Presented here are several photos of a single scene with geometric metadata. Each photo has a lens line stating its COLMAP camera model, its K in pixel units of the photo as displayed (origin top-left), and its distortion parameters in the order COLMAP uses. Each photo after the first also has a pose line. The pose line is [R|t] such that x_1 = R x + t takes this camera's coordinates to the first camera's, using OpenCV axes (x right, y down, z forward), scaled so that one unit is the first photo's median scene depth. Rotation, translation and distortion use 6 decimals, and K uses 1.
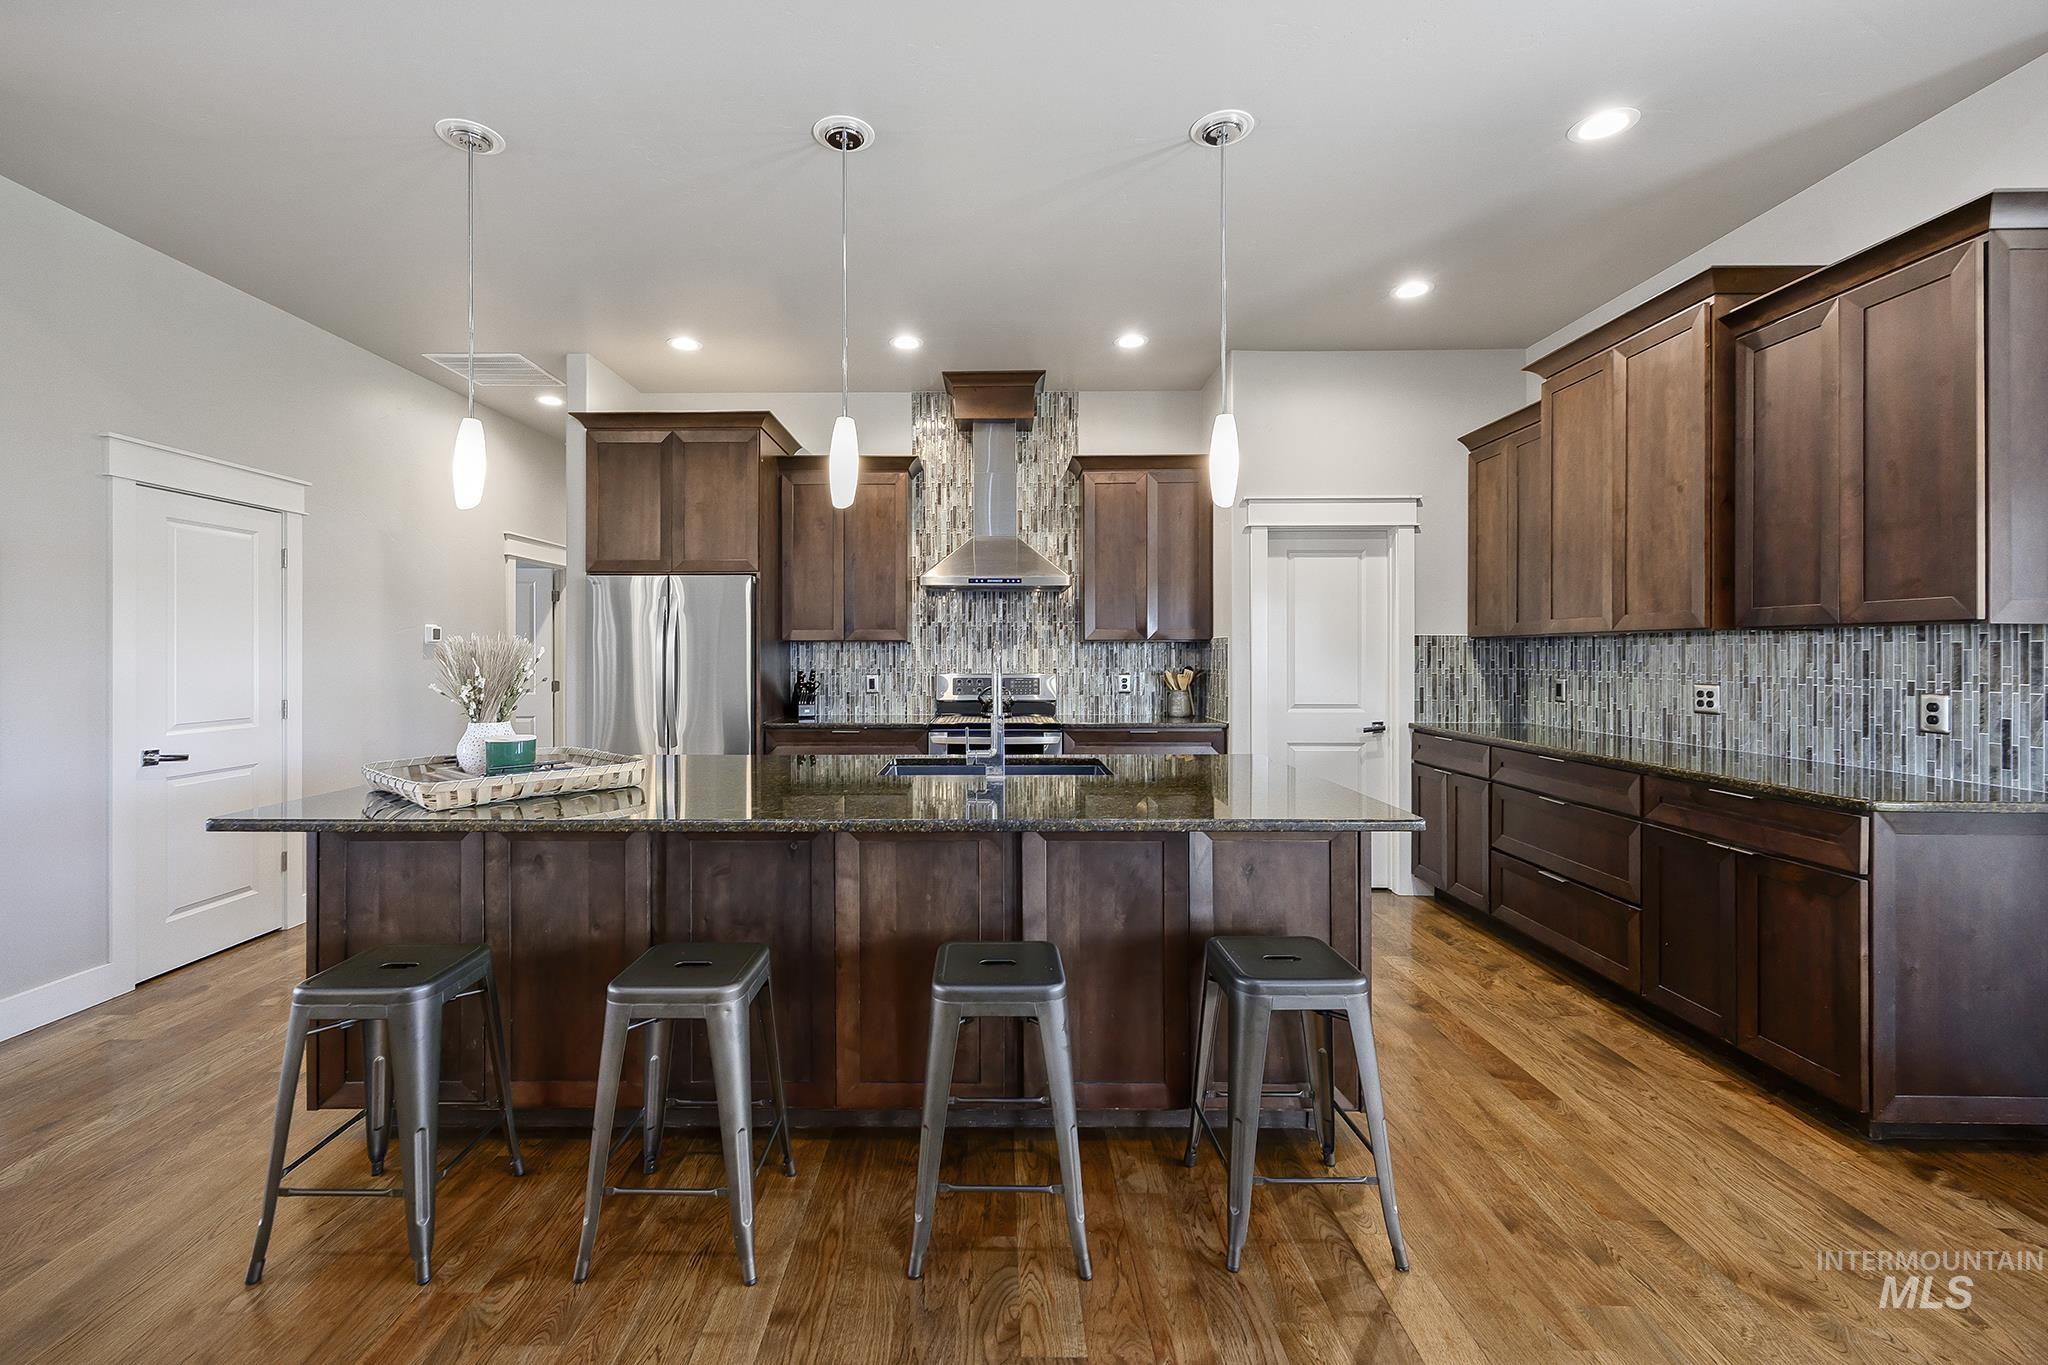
lens RADIAL K [[813.4, 0, 982.7], [0, 813.4, 655.4], [0, 0, 1]] dist [0.001413, 0.000609]
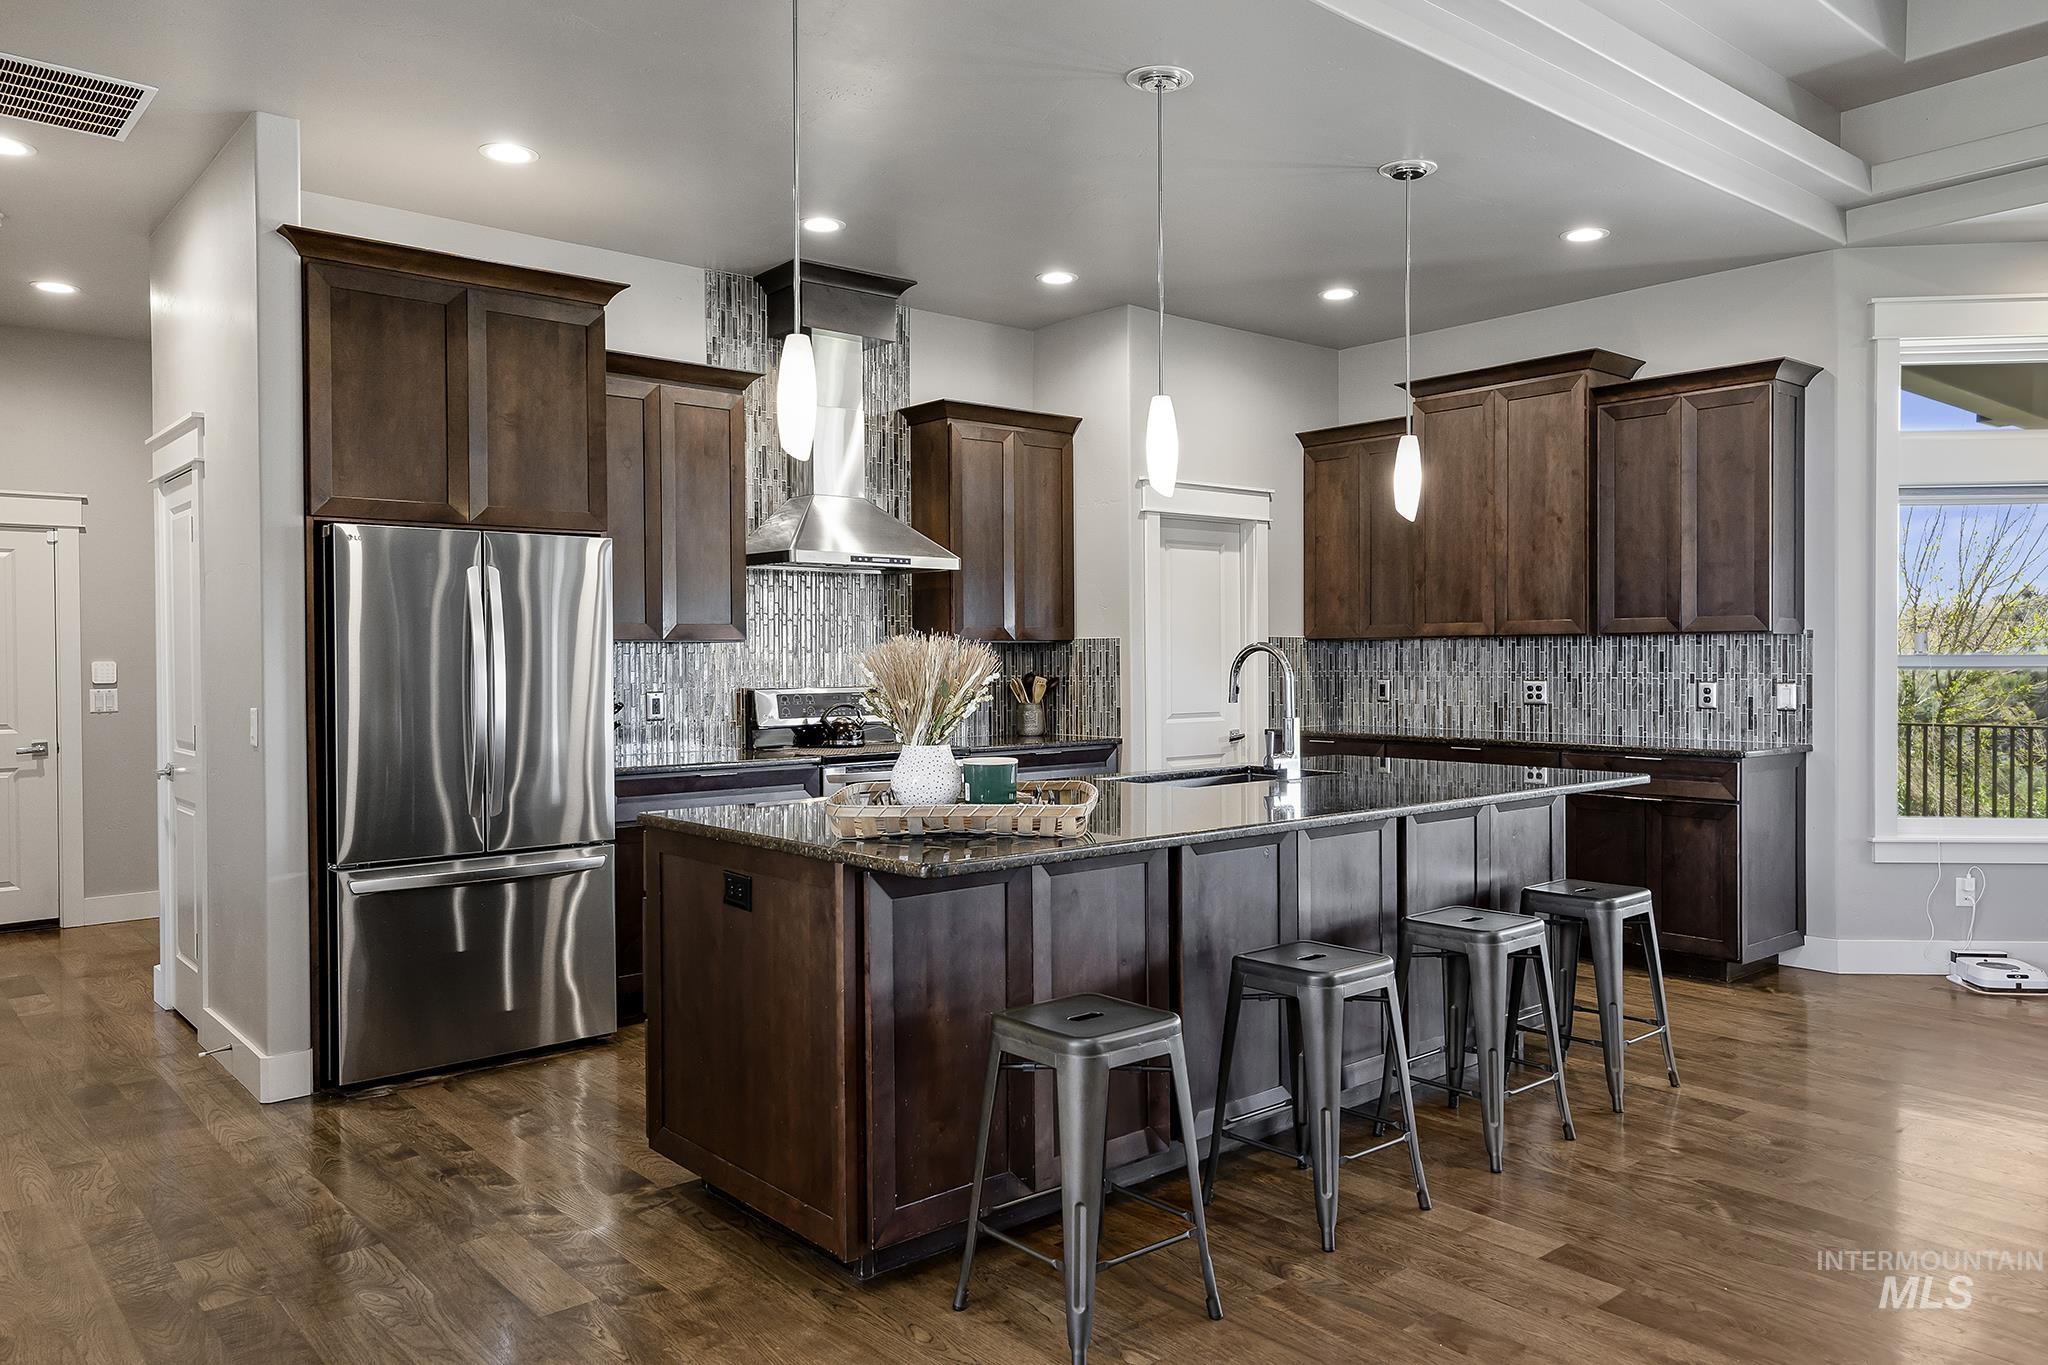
lens RADIAL K [[1396.9, 0, 1011.7], [0, 1396.9, 665.1], [0, 0, 1]] dist [0.036915, -0.000146]
pose [[0.758722, -0.008714, 0.651357, -0.776294], [0.007685, 0.999961, 0.004425, -0.001083], [-0.651370, 0.001648, 0.758759, -0.046266]]
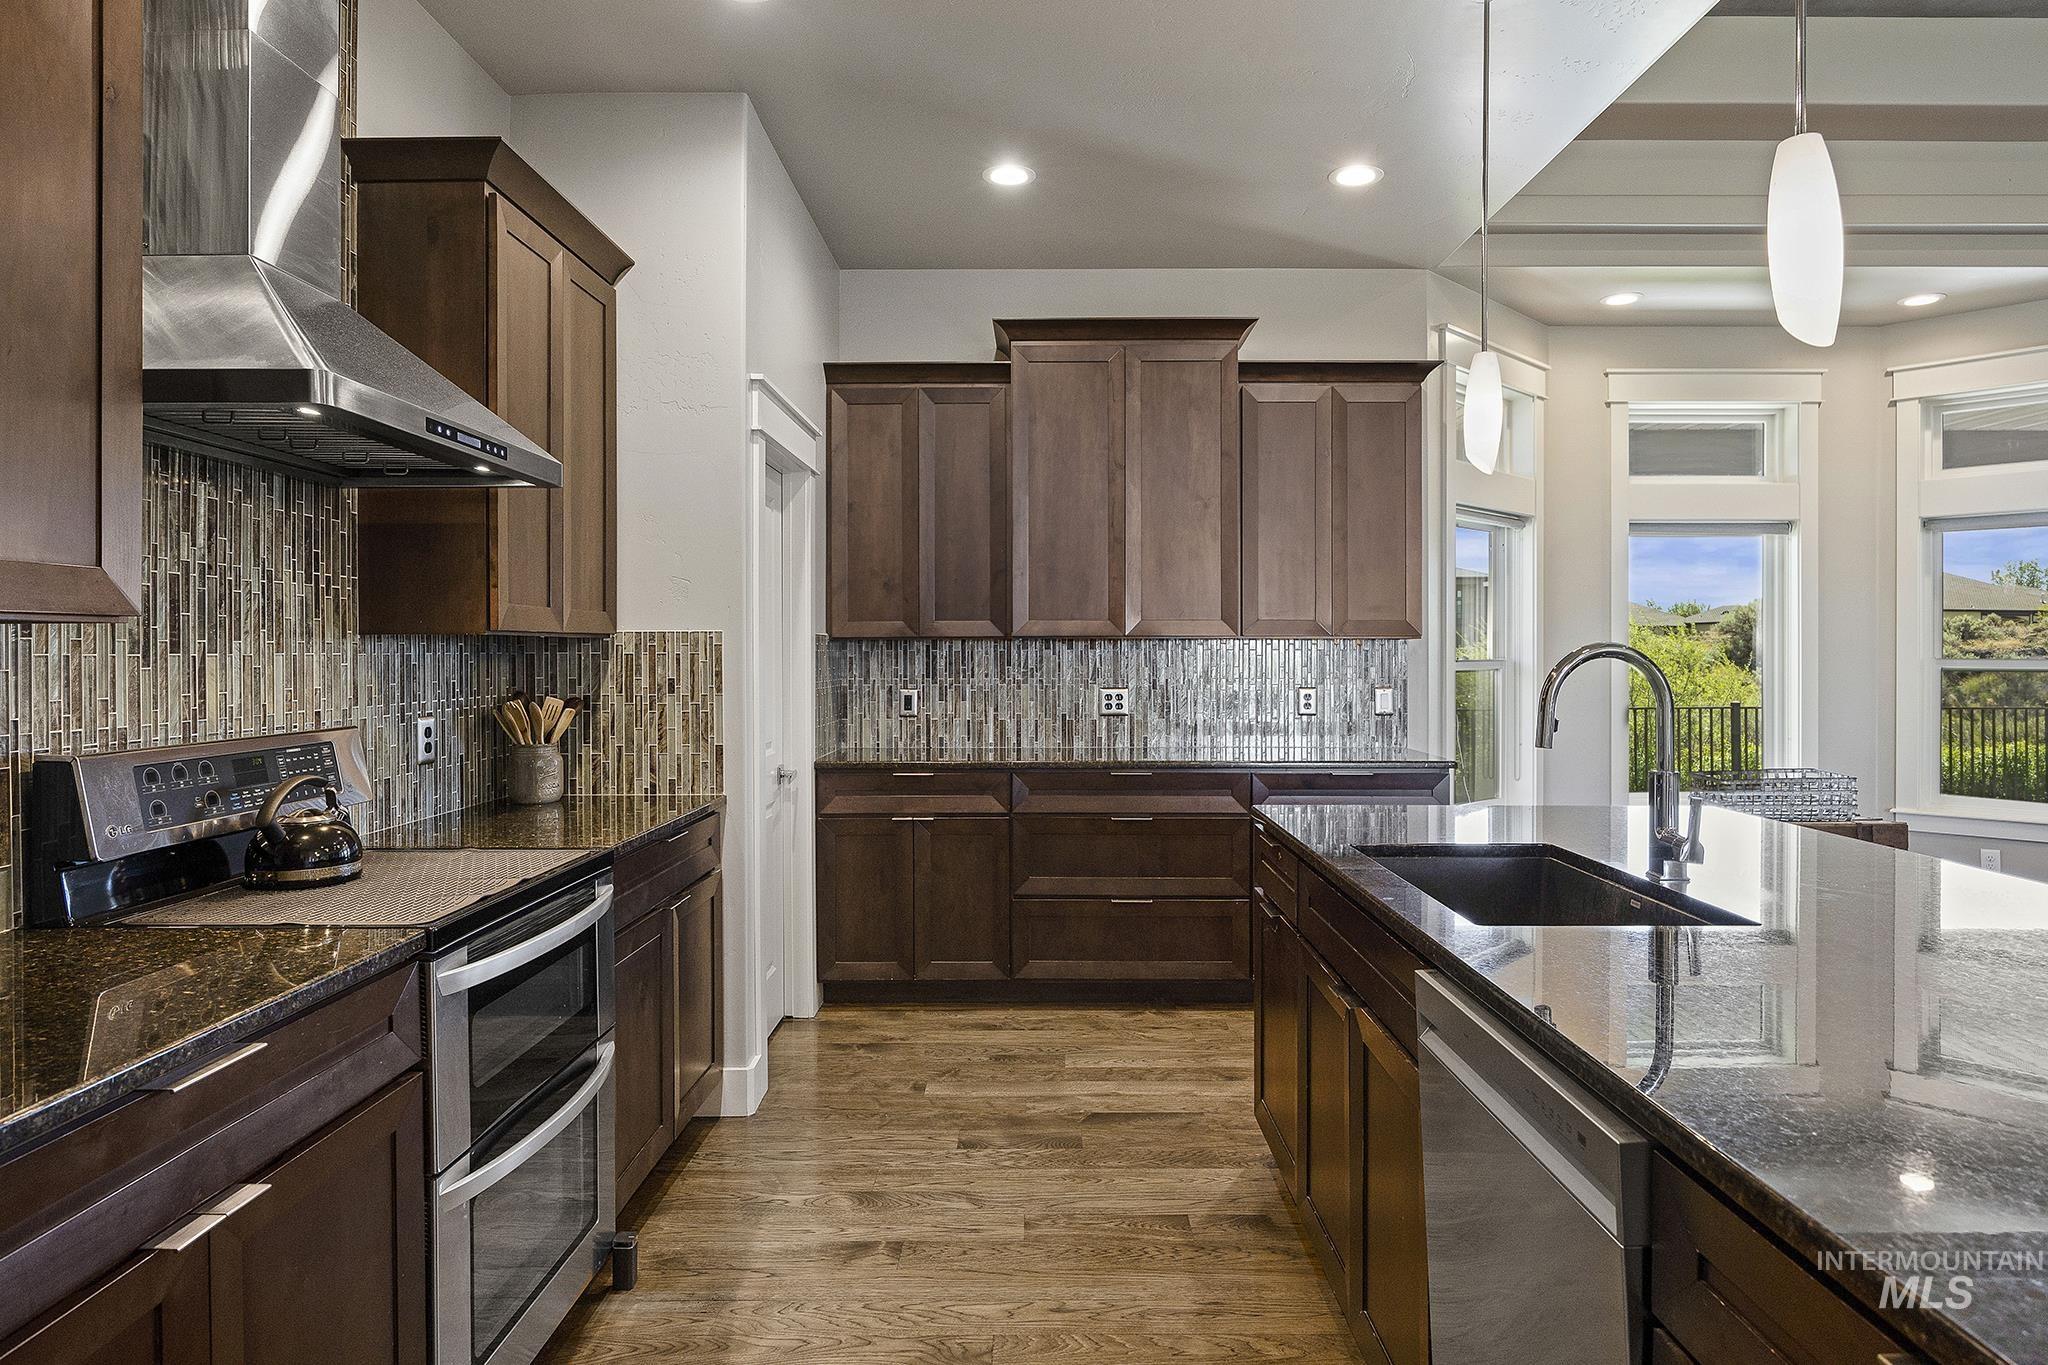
lens RADIAL K [[1187.6, 0, 1019.5], [0, 1187.6, 658.0], [0, 0, 1]] dist [-0.013823, 0.006561]
pose [[0.000646, -0.004724, 0.999989, -0.481117], [0.005408, 0.999974, 0.004721, -0.008043], [-0.999985, 0.005405, 0.000672, 0.842004]]
